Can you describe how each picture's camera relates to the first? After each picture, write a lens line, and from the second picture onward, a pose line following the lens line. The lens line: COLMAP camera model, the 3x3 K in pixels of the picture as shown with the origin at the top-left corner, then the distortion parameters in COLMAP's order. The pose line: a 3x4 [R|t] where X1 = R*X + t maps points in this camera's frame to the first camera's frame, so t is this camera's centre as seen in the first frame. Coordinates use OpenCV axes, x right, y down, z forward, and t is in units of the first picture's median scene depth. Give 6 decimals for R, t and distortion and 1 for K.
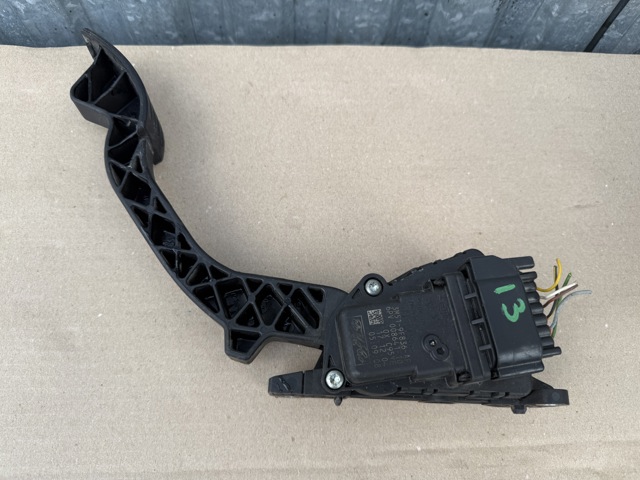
lens RADIAL K [[468.4, 0, 310.8], [0, 468.4, 246.7], [0, 0, 1]] dist [-0.037333, -0.001689]
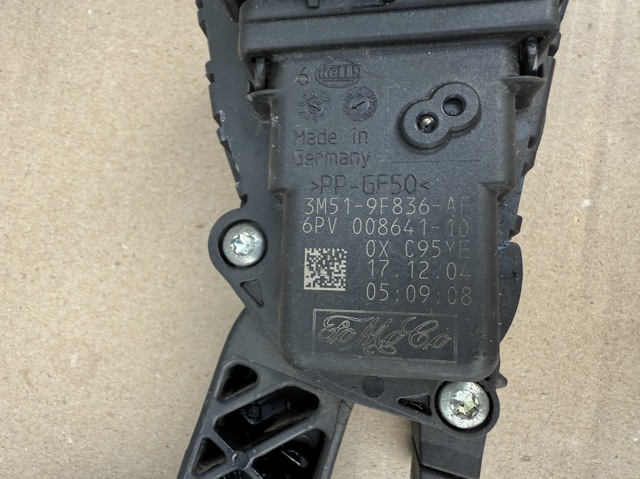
lens RADIAL K [[449.1, 0, 269.1], [0, 449.1, 239.8], [0, 0, 1]] dist [0.007592, -0.004541]
pose [[0.176964, -0.984187, 0.007787, 0.105970], [0.973415, 0.176185, 0.146362, 0.037546], [-0.145419, -0.018321, 0.989201, 0.465532]]
